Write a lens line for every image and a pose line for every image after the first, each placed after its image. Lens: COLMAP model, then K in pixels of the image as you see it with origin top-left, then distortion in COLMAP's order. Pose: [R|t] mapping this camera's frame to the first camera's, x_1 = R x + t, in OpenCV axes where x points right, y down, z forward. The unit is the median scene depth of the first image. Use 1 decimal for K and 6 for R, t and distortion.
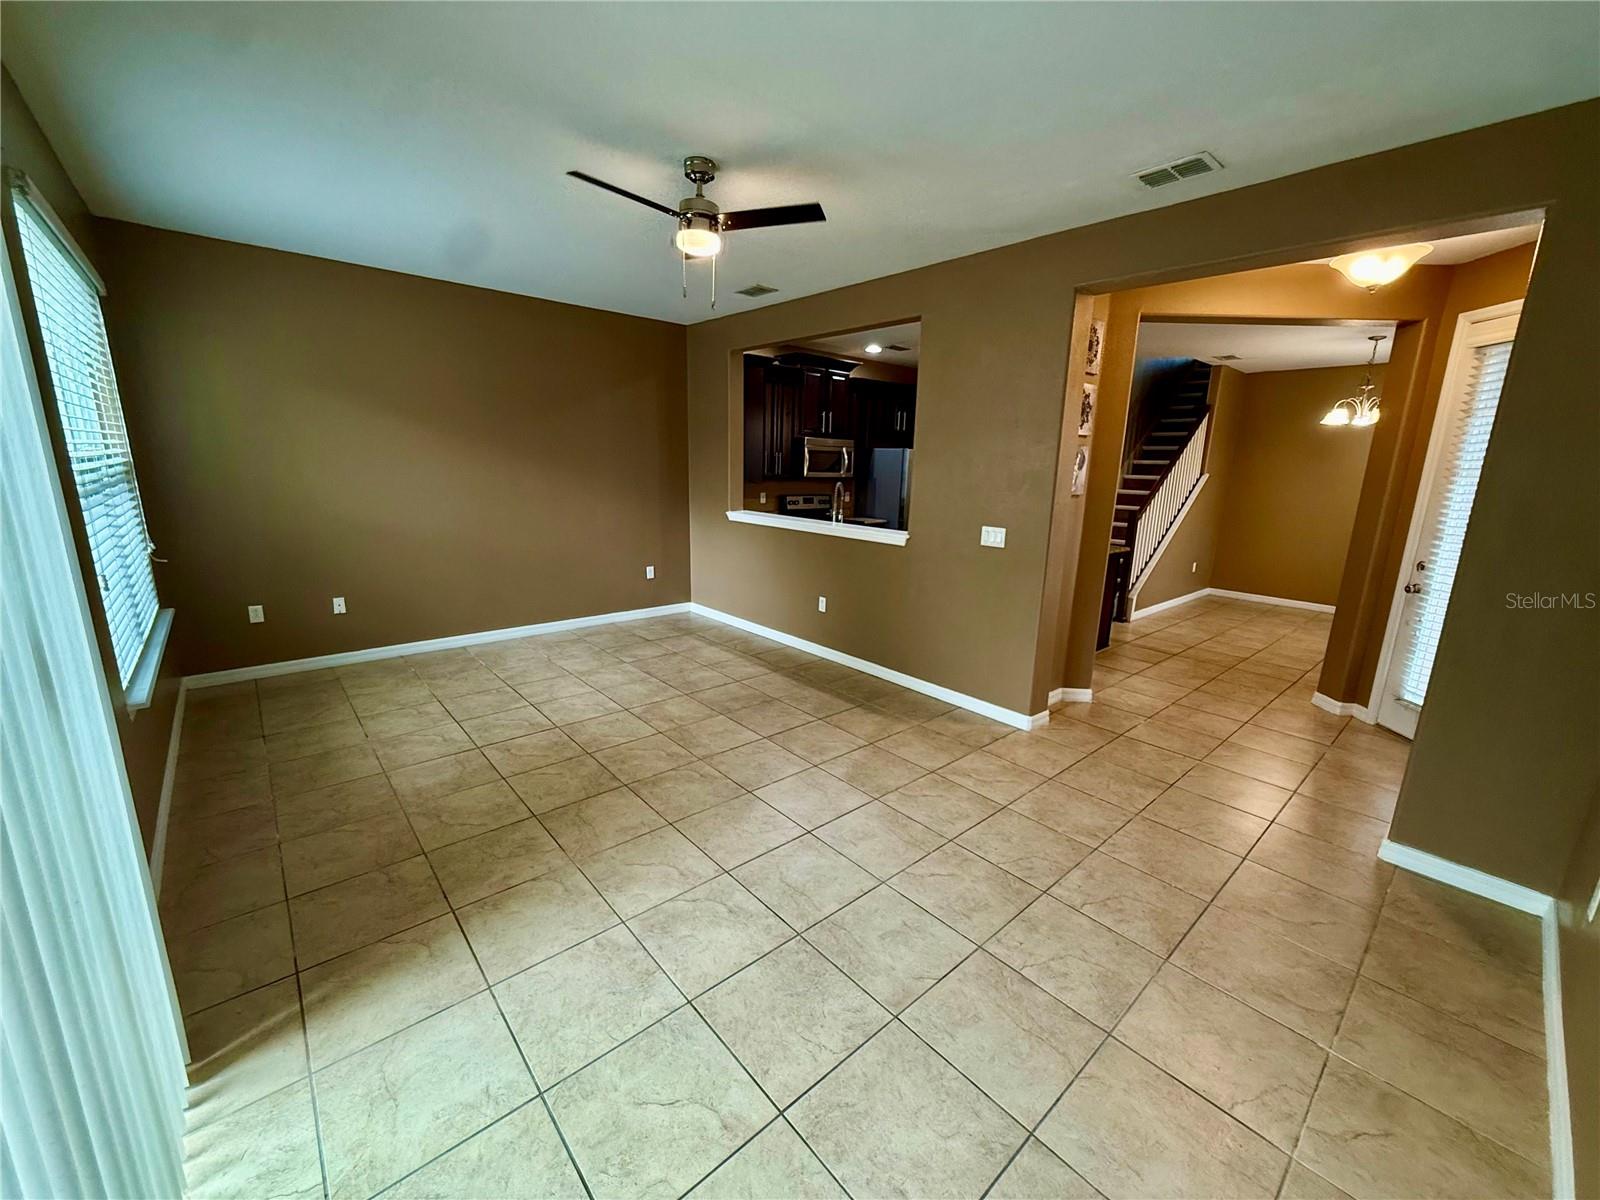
lens RADIAL K [[637.9, 0, 802.7], [0, 637.9, 605.7], [0, 0, 1]] dist [0.001296, -0.000039]
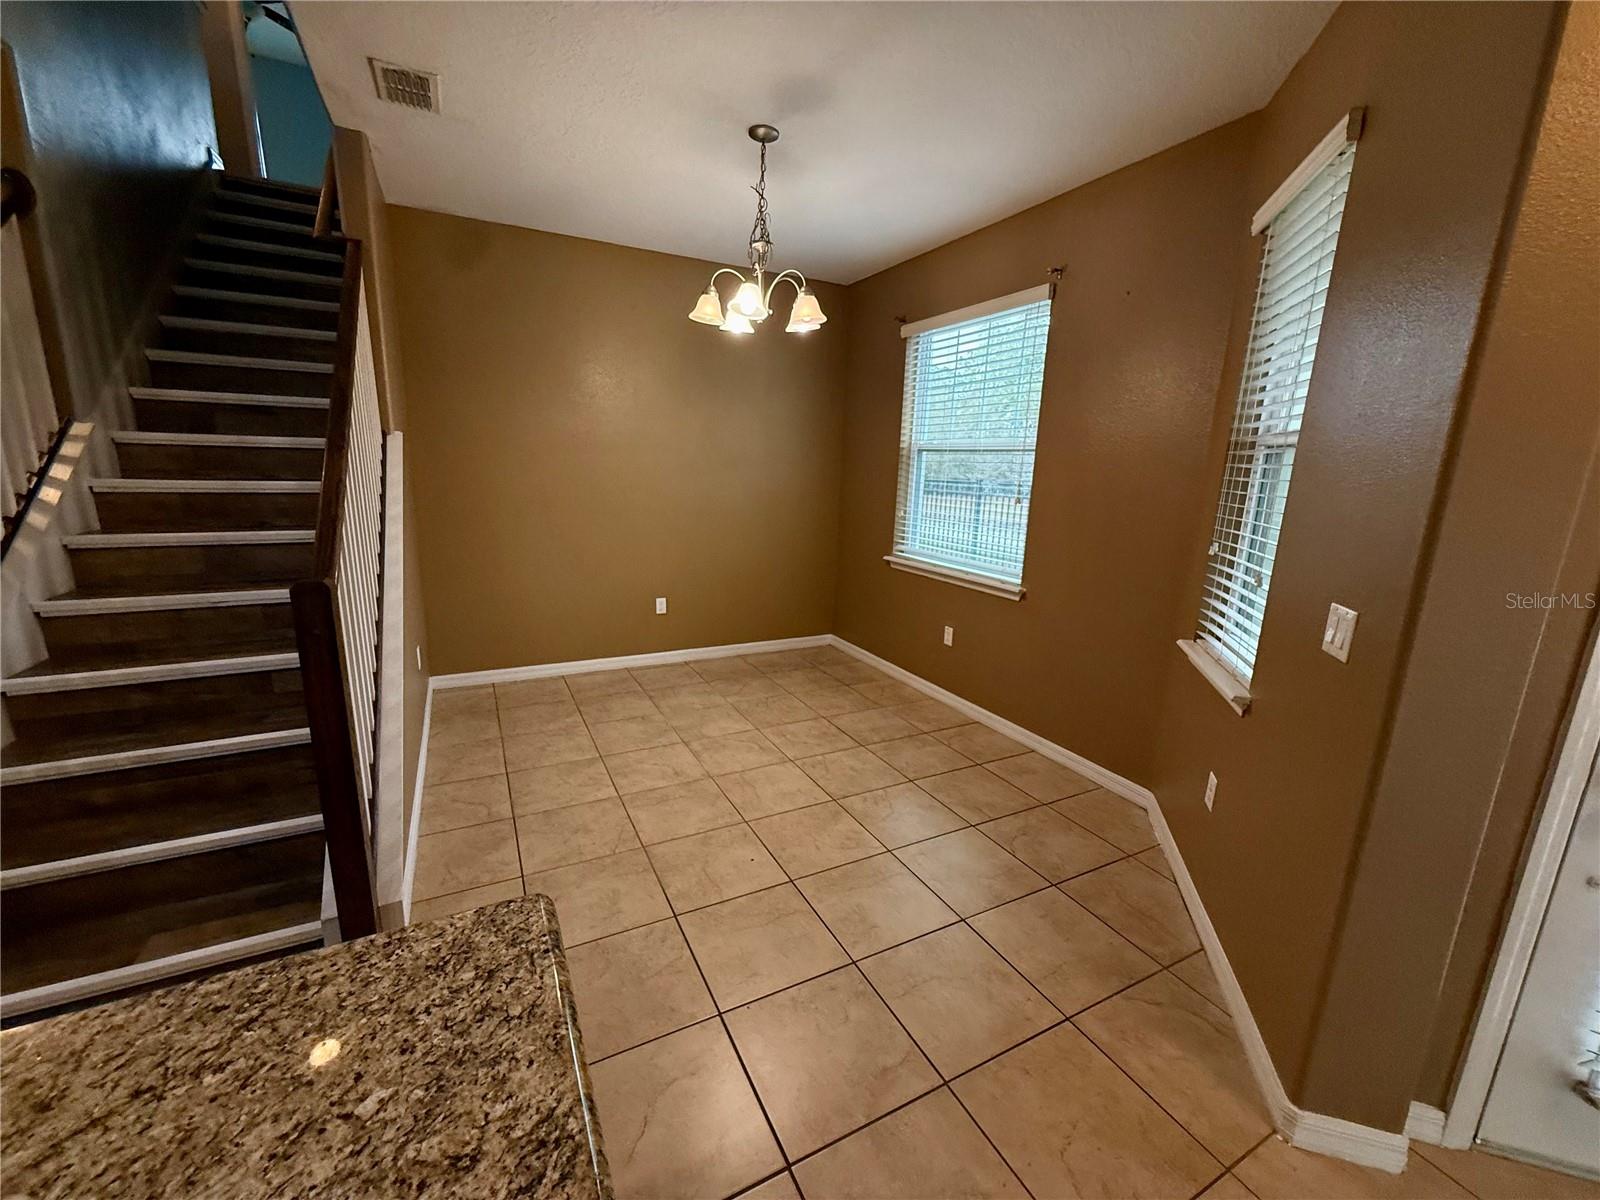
lens RADIAL K [[643.1, 0, 800.0], [0, 643.1, 600.0], [0, 0, 1]] dist [-0.002409, -0.000171]
pose [[0.240163, -0.225904, 0.944081, 0.537818], [0.189758, 0.964708, 0.182568, -0.240317], [-0.952005, 0.135301, 0.274554, 1.213619]]
